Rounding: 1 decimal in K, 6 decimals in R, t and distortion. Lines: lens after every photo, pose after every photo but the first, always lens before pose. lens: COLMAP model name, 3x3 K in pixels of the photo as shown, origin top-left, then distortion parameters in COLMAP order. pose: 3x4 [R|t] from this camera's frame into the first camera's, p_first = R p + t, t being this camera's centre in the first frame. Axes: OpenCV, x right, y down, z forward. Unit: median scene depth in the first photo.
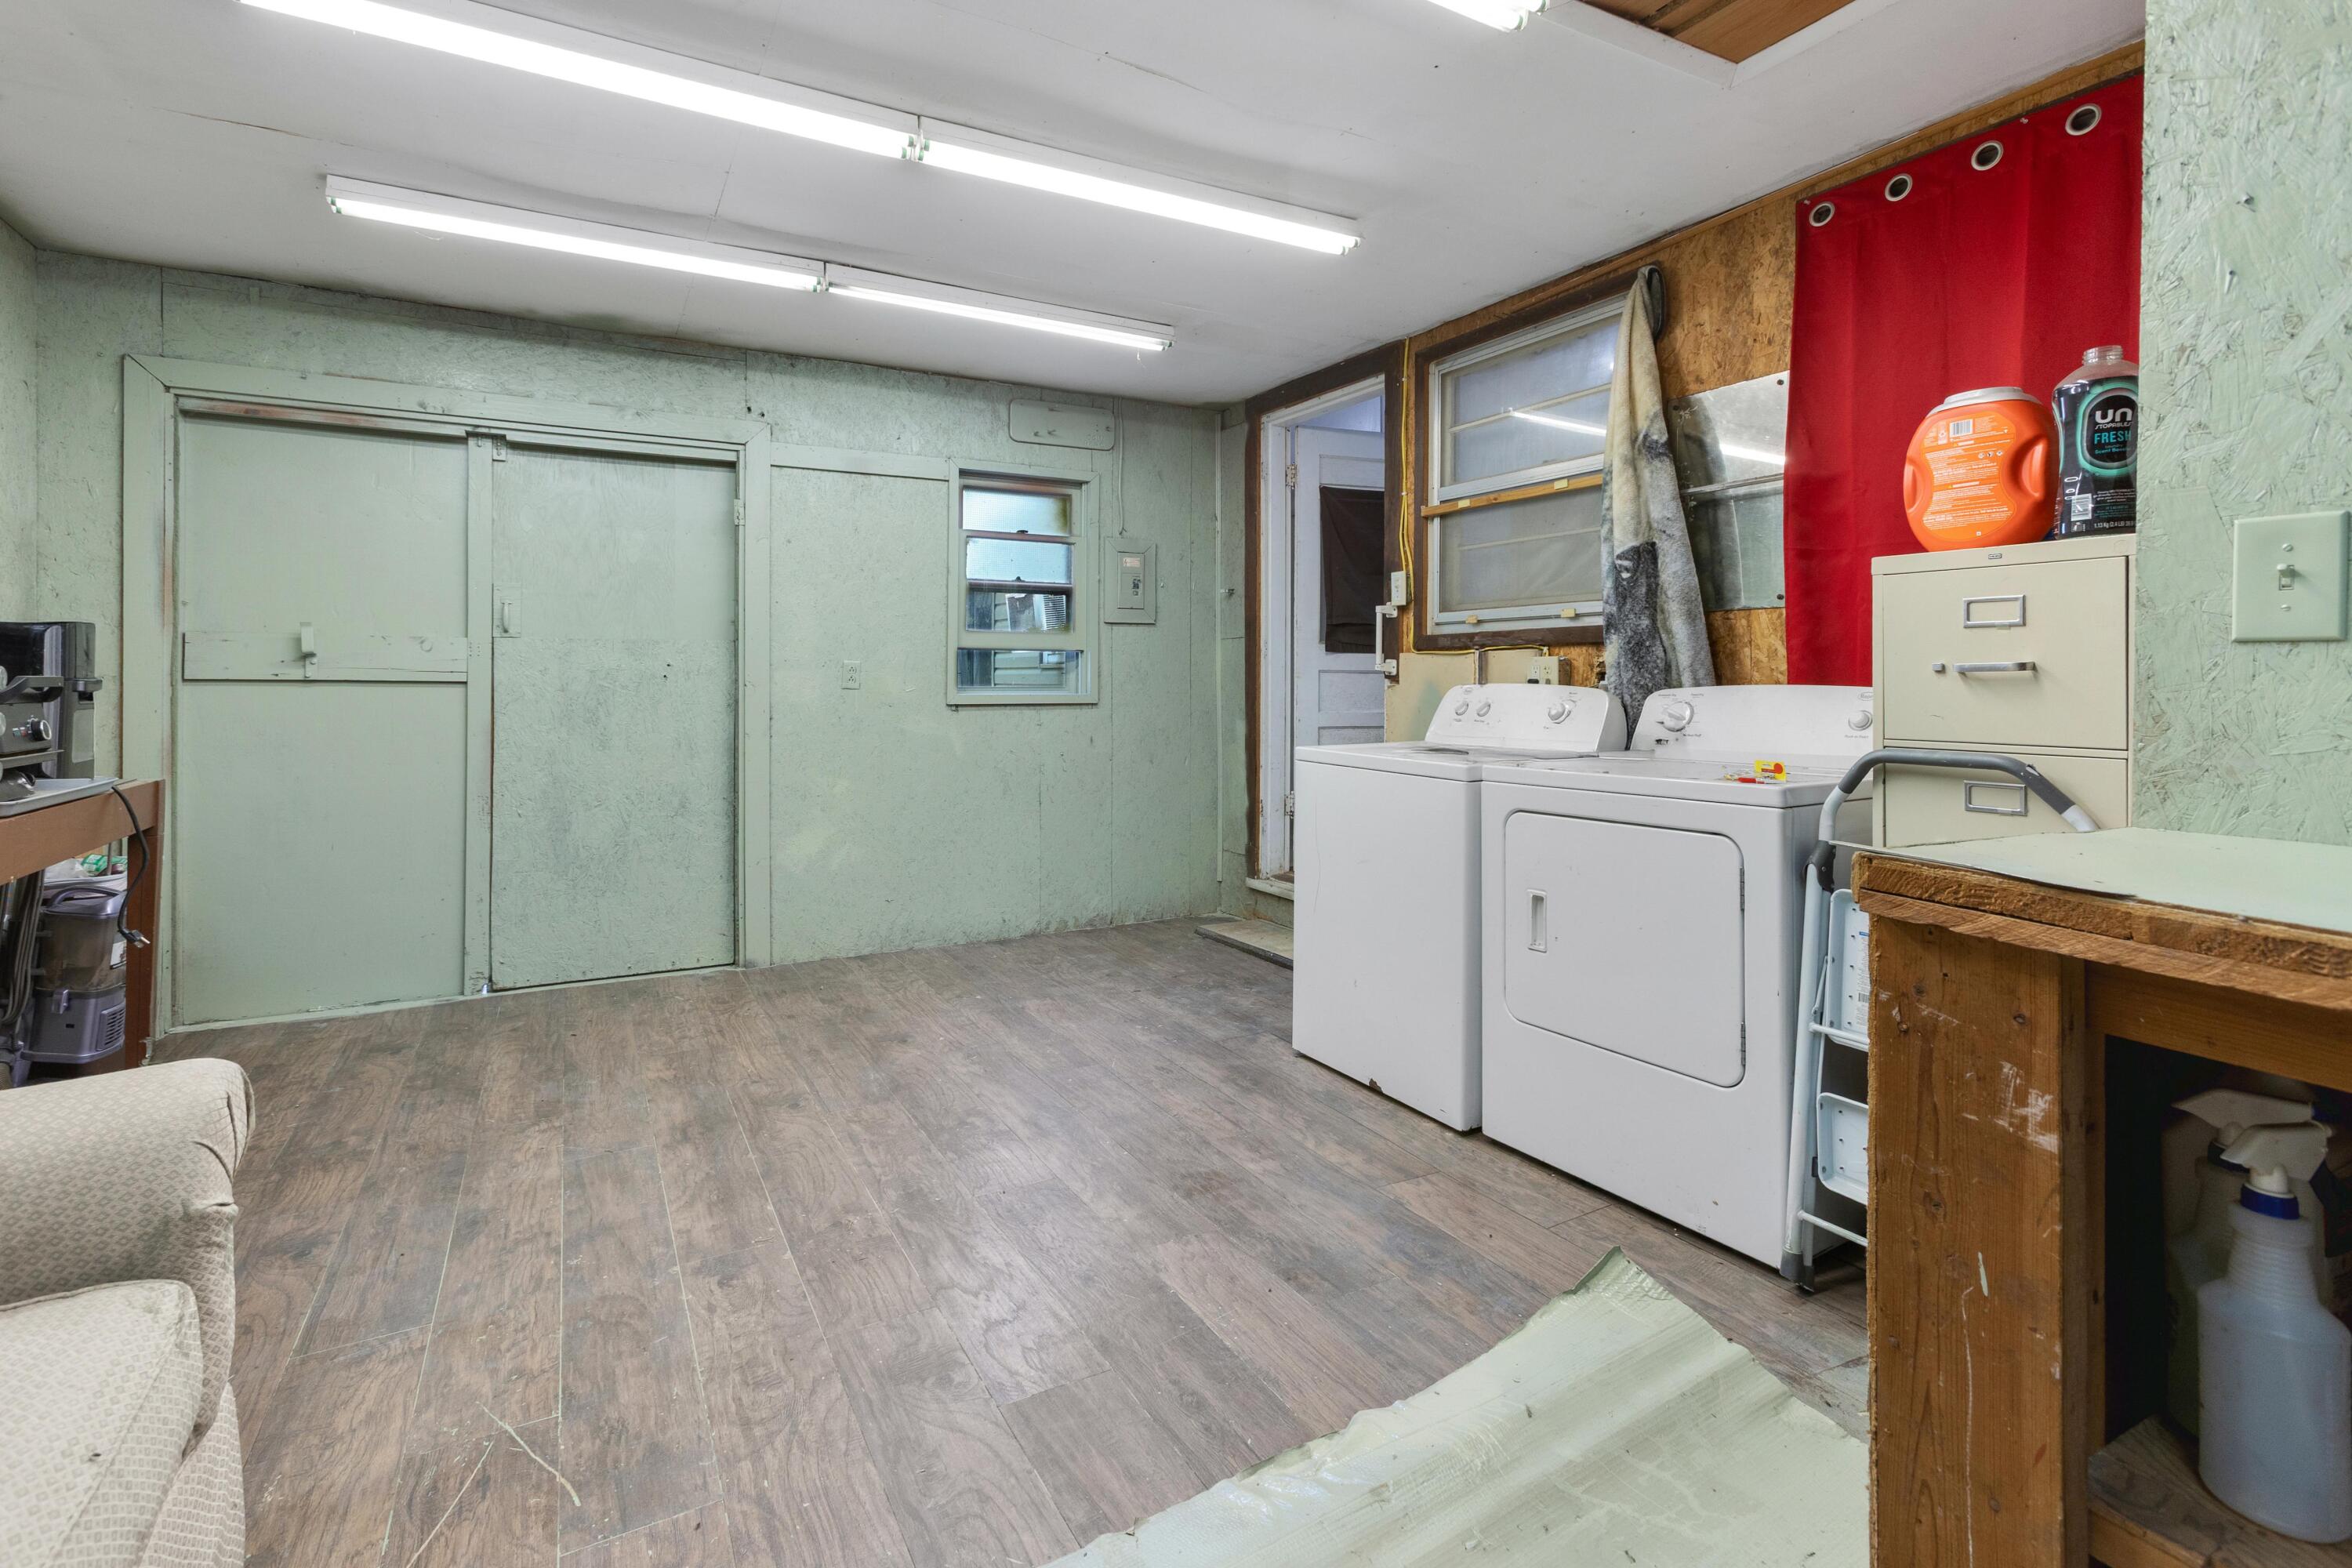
lens RADIAL K [[1085.6, 0, 1167.0], [0, 1085.6, 683.3], [0, 0, 1]] dist [-0.011524, 0.009740]
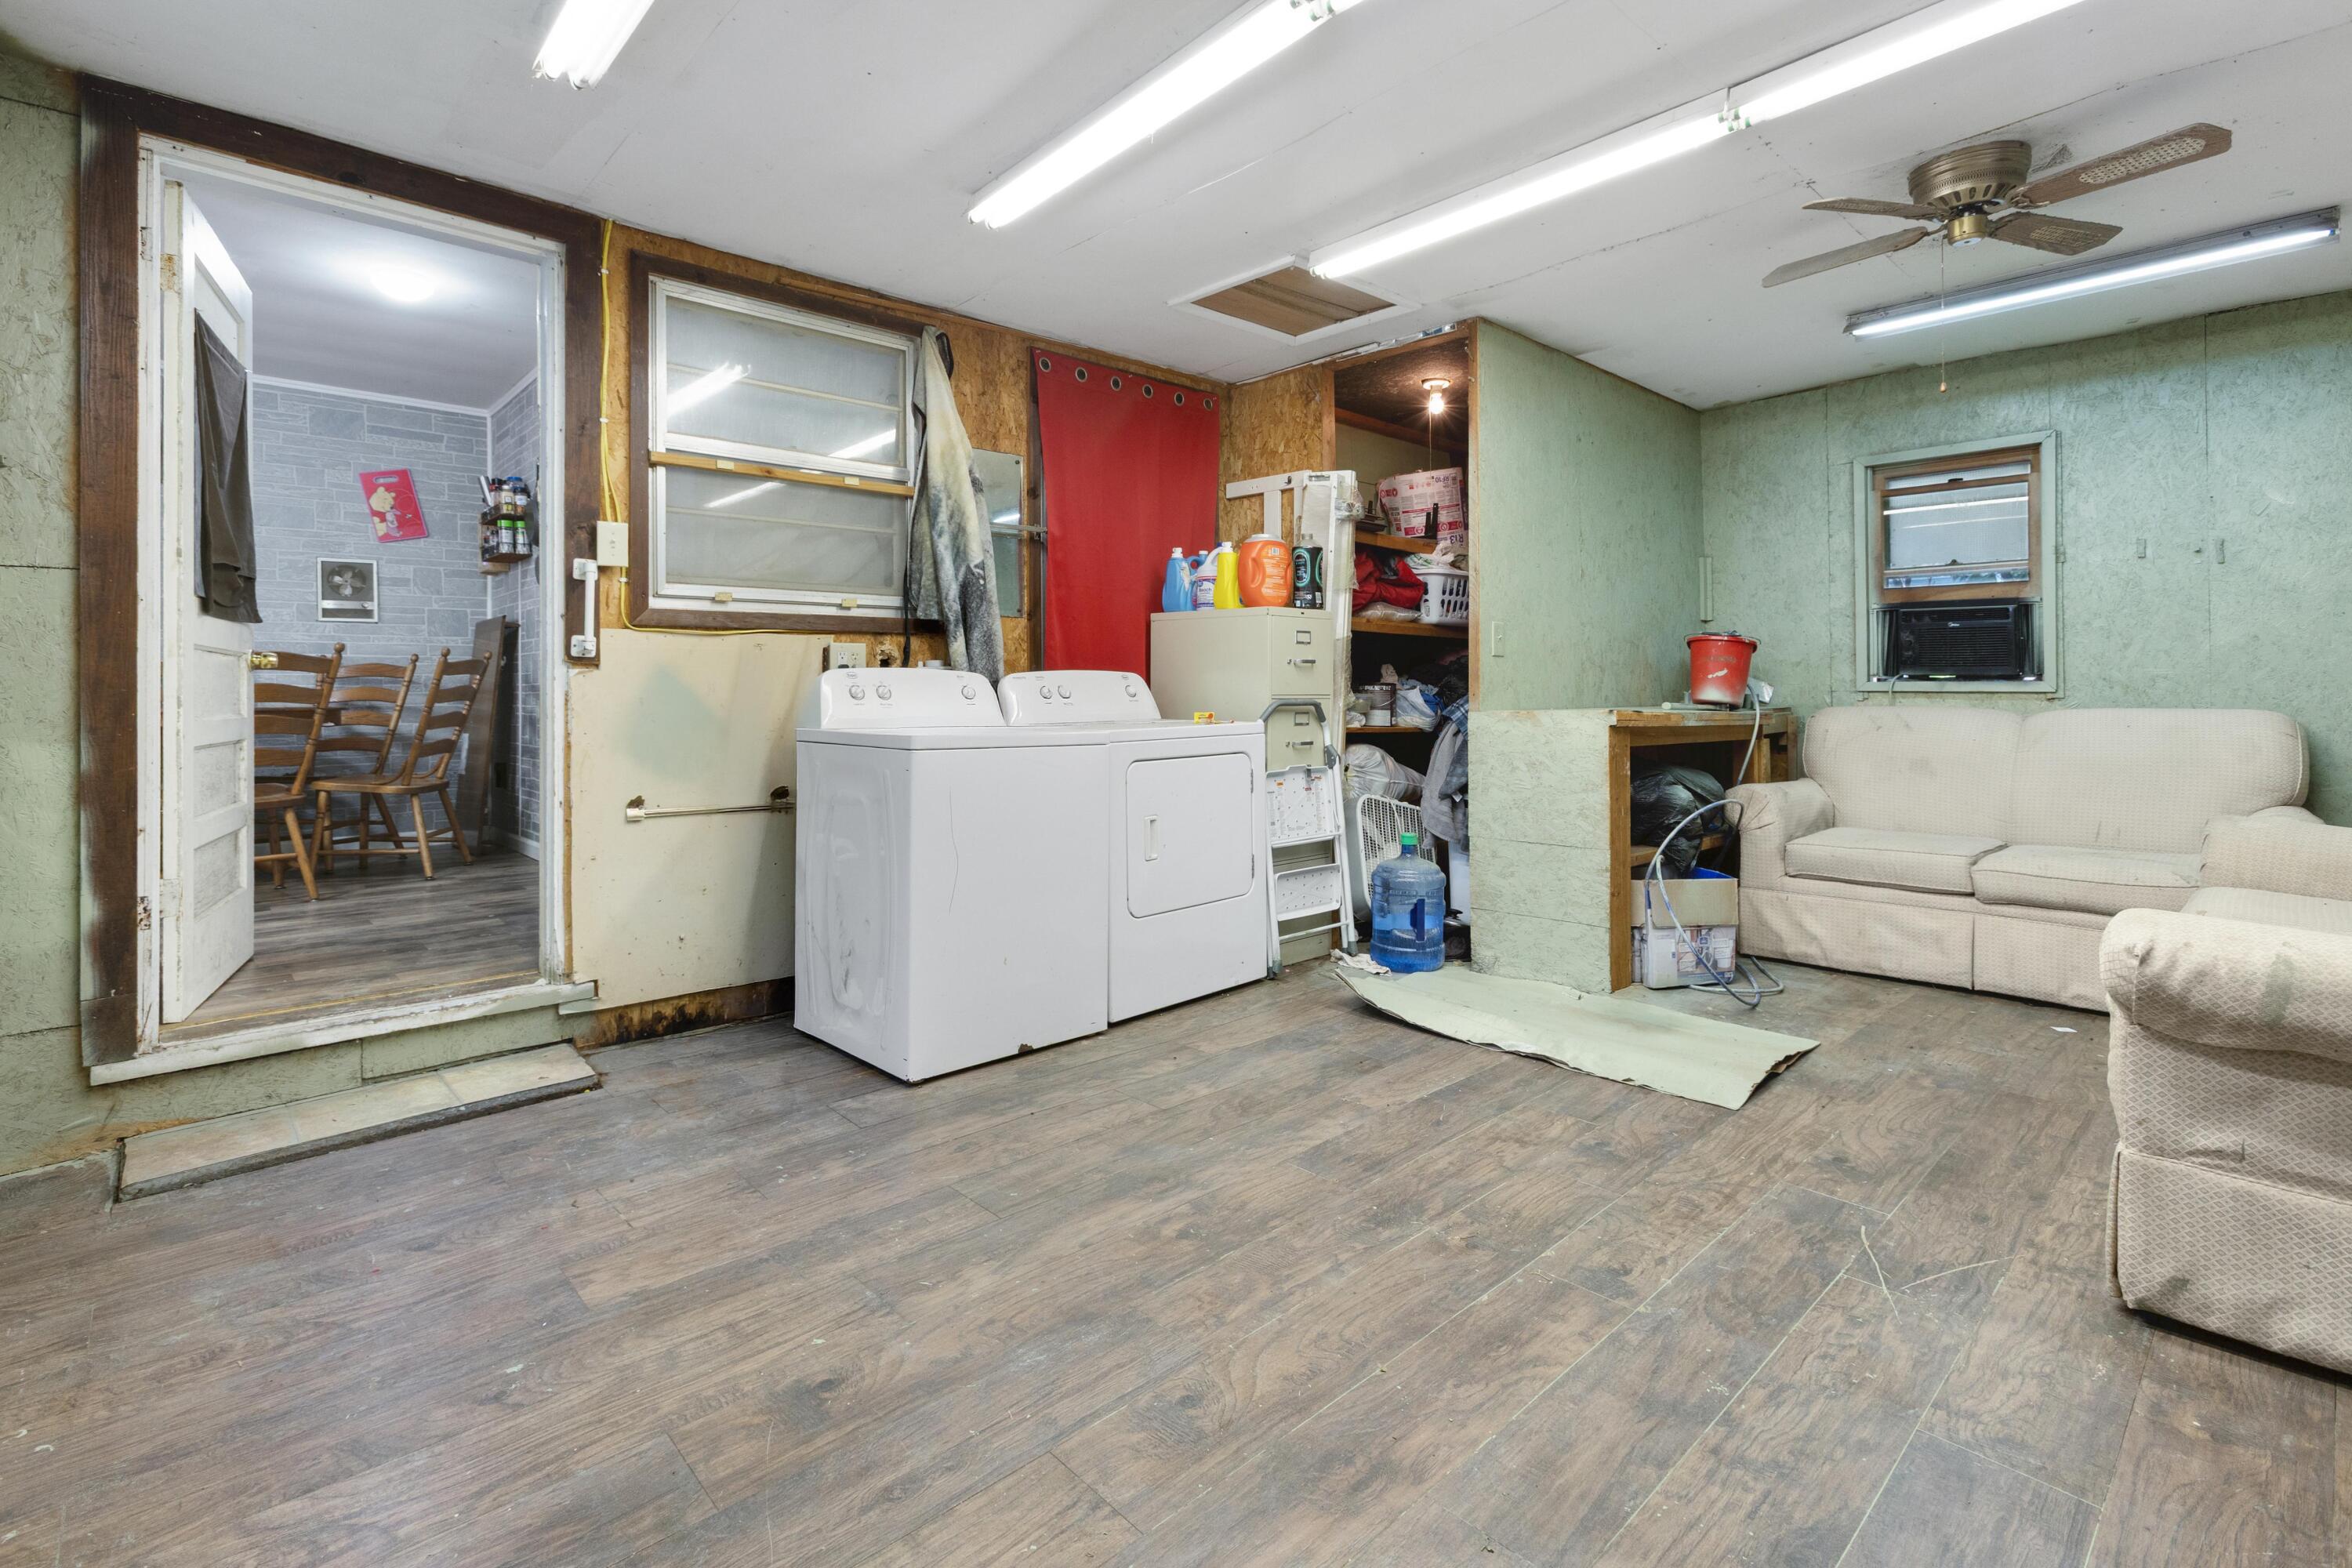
lens RADIAL K [[1085.6, 0, 1155.7], [0, 1085.6, 688.3], [0, 0, 1]] dist [-0.011524, 0.009740]
pose [[-0.227897, 0.002960, 0.973681, -1.098445], [0.005316, 0.999984, -0.001796, 0.032704], [-0.973671, 0.004767, -0.227909, 1.423809]]
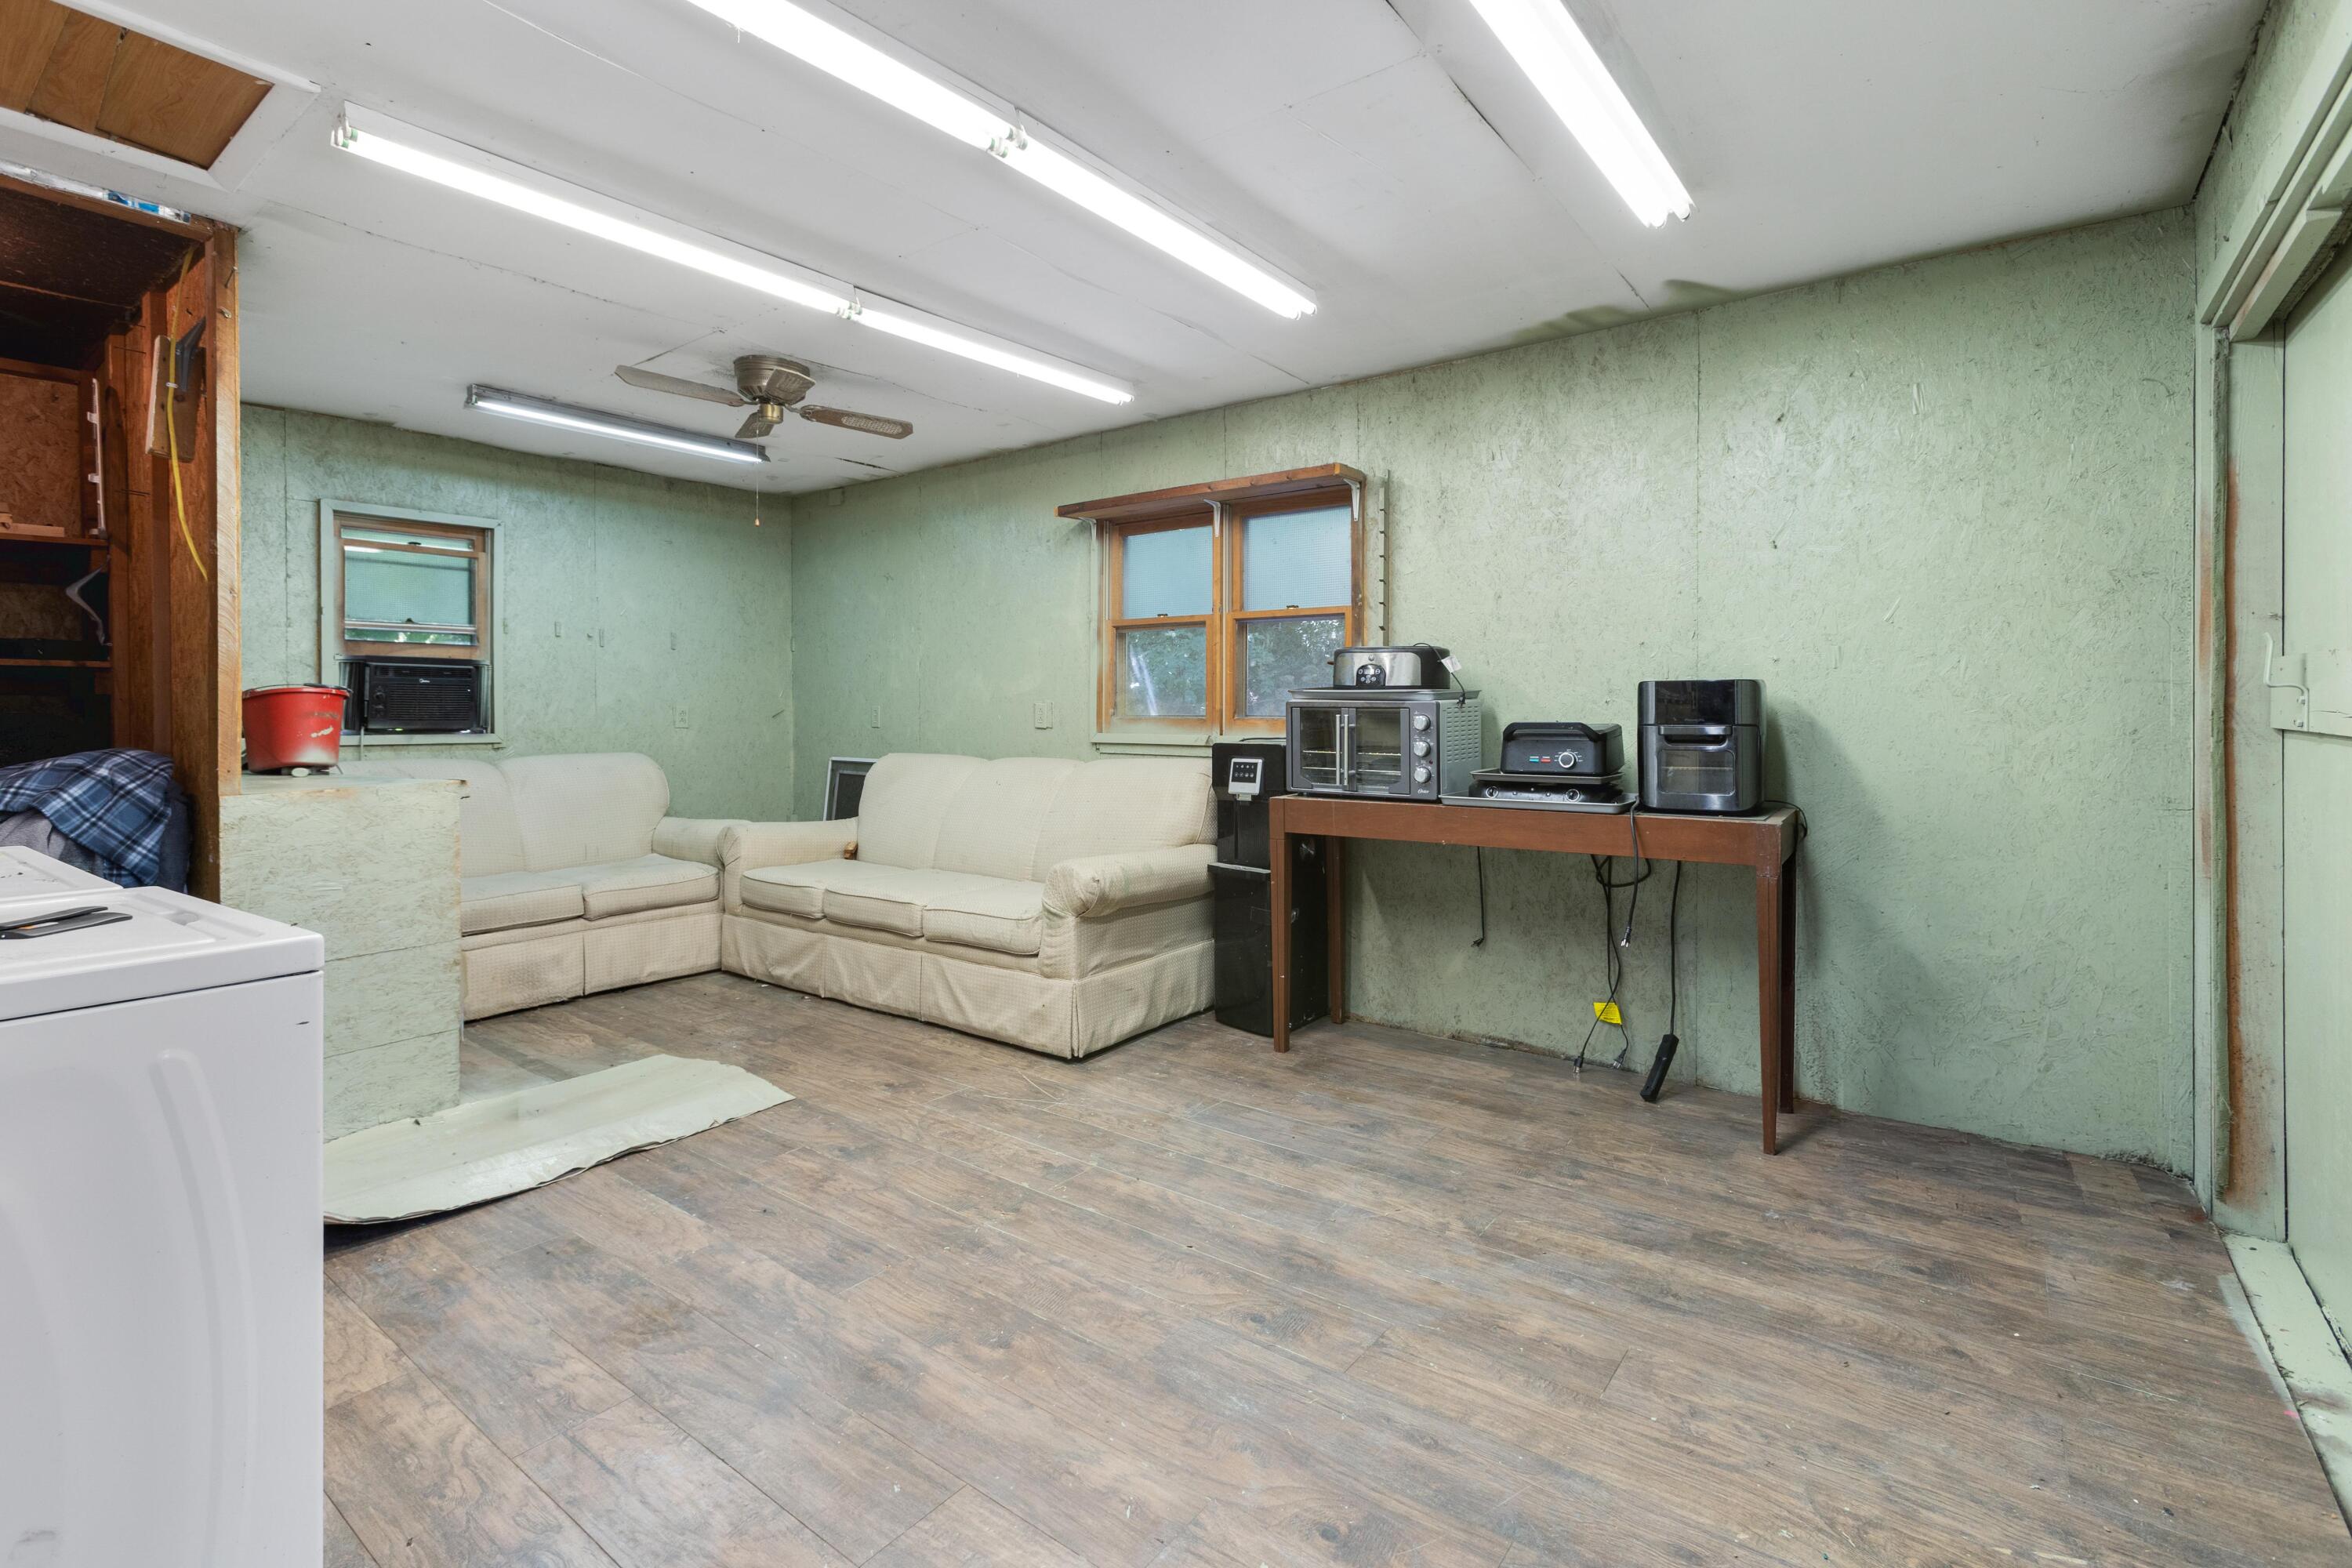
lens RADIAL K [[1085.6, 0, 1167.0], [0, 1085.6, 716.7], [0, 0, 1]] dist [-0.011524, 0.009740]
pose [[-0.917227, 0.004524, -0.398340, -0.000886], [0.001188, 0.999962, 0.008619, -0.026324], [0.398363, 0.007432, -0.917198, 2.046130]]
